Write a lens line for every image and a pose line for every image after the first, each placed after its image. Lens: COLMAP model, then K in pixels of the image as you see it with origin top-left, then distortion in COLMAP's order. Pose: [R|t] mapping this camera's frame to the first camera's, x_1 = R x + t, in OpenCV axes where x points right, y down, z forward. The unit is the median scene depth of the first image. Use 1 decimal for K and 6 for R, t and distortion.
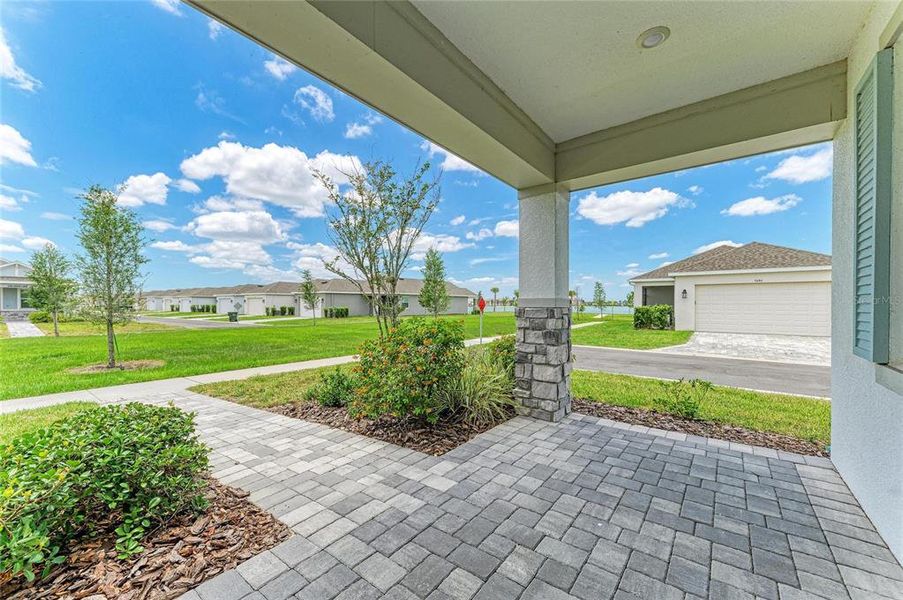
lens RADIAL K [[357.3, 0, 453.4], [0, 357.3, 304.1], [0, 0, 1]] dist [0.010897, 0.000244]
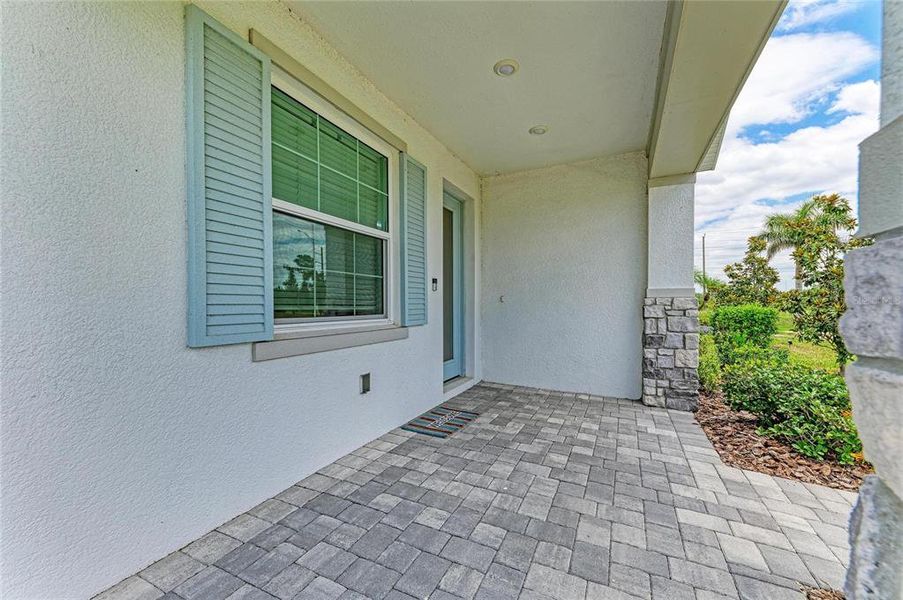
lens RADIAL K [[357.3, 0, 453.4], [0, 357.3, 304.1], [0, 0, 1]] dist [0.010897, 0.000244]
pose [[-0.979785, -0.000128, -0.200055, 0.714245], [-0.000708, 0.999996, 0.002829, 0.040119], [0.200054, 0.002913, -0.979781, 1.861214]]
